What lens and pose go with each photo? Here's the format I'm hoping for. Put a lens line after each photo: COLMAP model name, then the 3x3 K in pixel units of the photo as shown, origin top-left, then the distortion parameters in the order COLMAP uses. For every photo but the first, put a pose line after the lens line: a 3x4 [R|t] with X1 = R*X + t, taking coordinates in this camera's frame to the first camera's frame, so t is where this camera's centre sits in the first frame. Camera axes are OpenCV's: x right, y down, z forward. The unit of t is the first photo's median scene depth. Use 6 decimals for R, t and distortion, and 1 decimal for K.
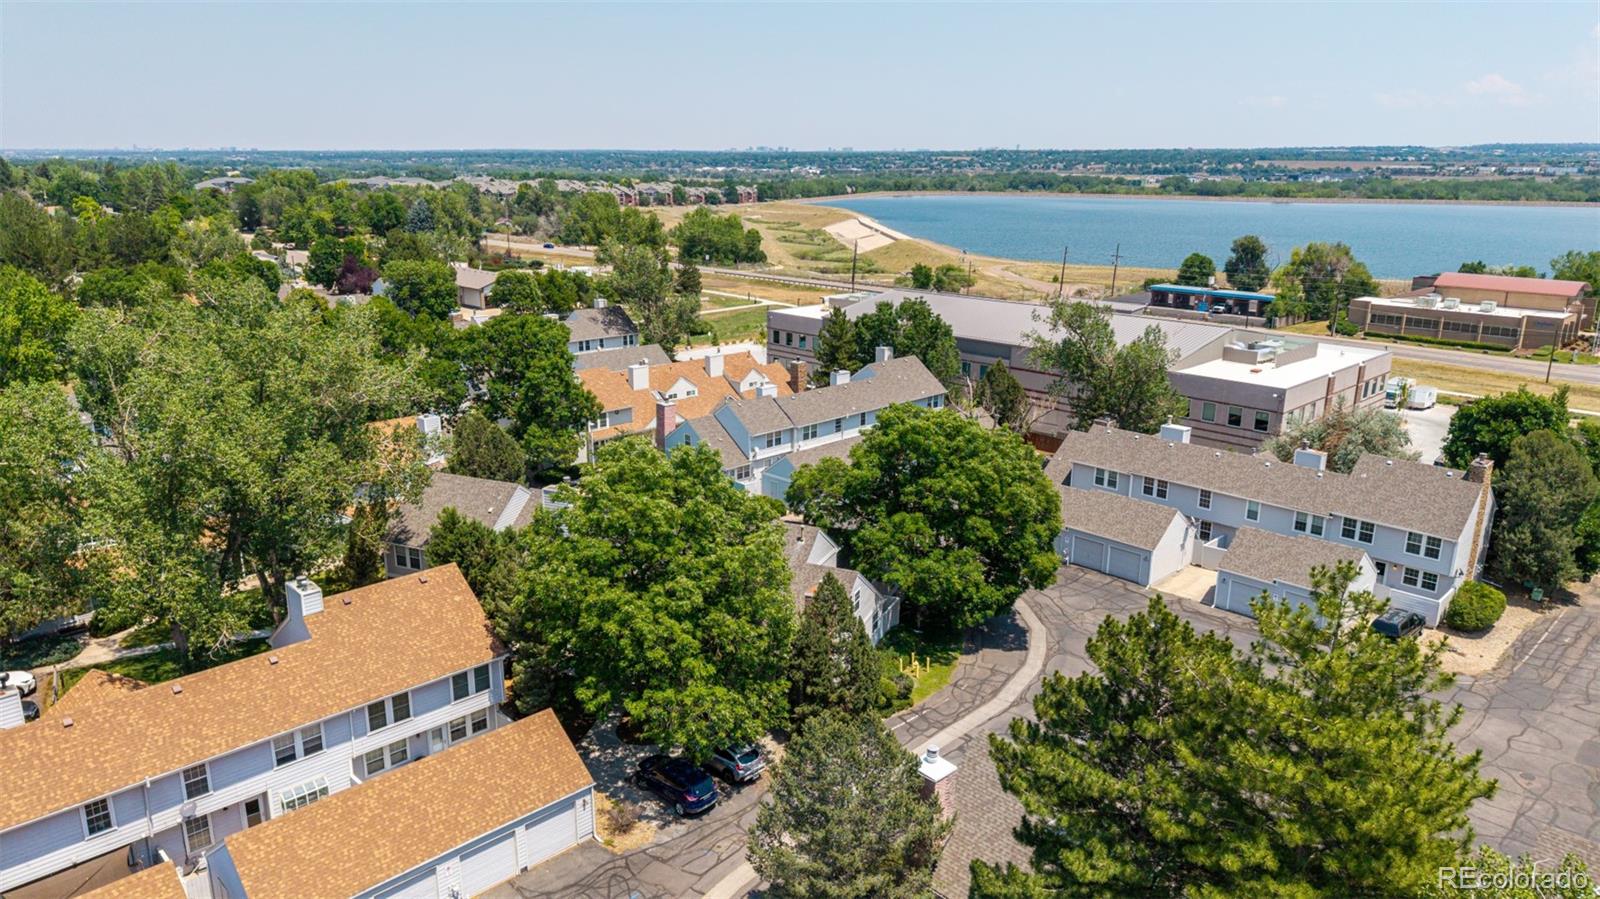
lens RADIAL K [[1074.9, 0, 799.7], [0, 1074.9, 448.0], [0, 0, 1]] dist [0.031515, -0.049097]
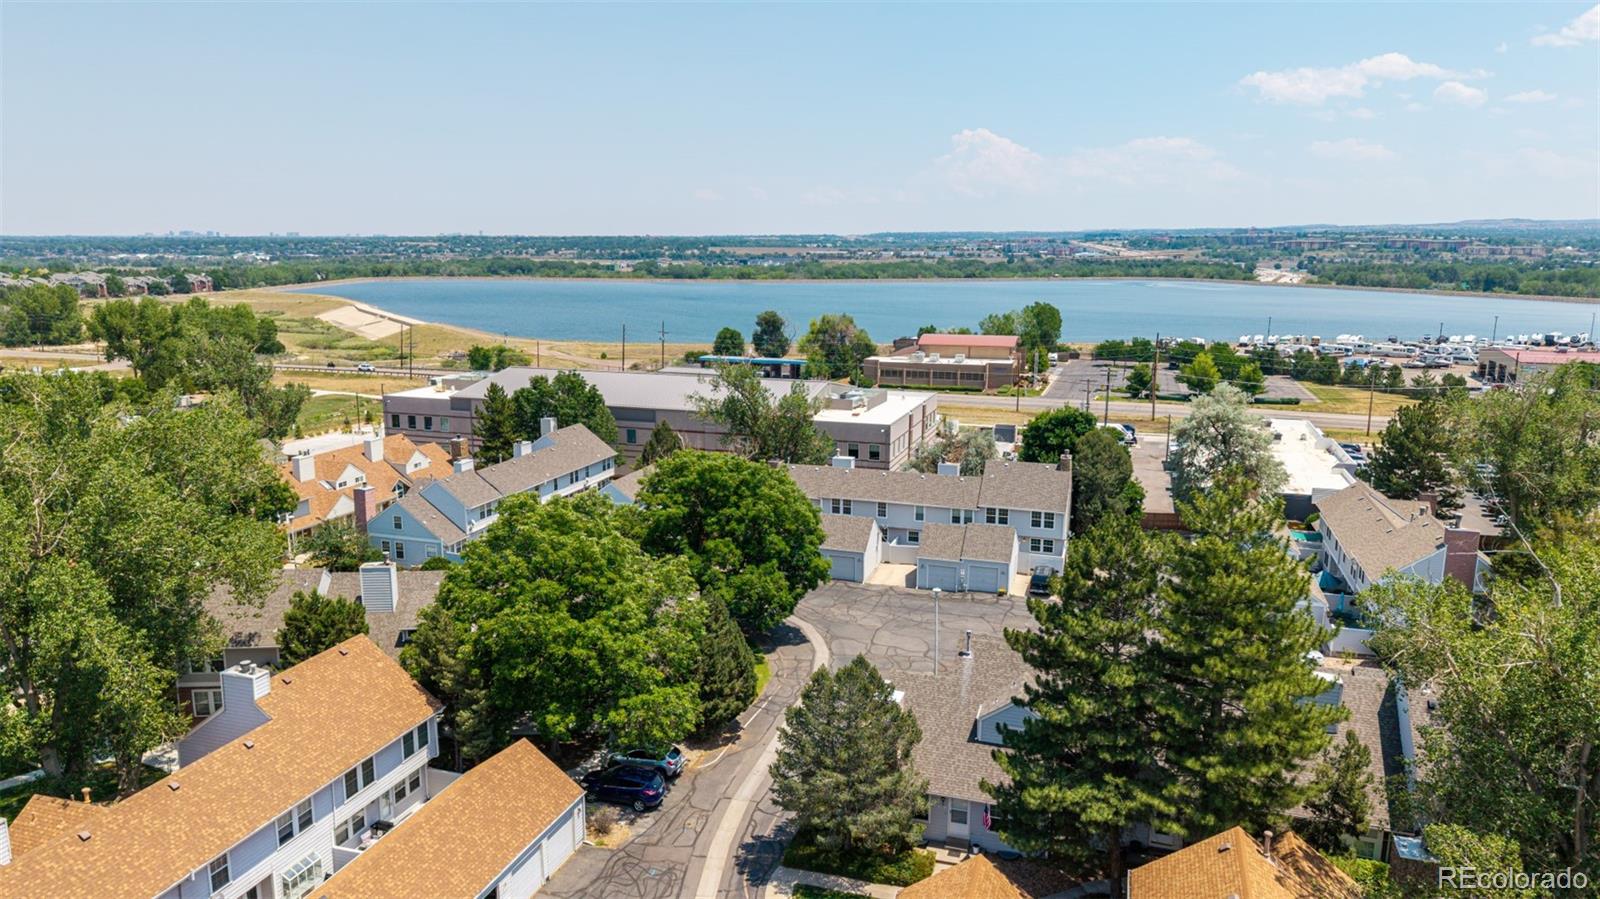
lens RADIAL K [[1059.5, 0, 812.8], [0, 1059.5, 442.1], [0, 0, 1]] dist [0.071140, -0.125208]
pose [[0.883631, -0.086660, 0.460094, -0.197866], [0.122690, 0.991238, -0.048929, 0.014666], [-0.451823, 0.099684, 0.886521, -0.053792]]
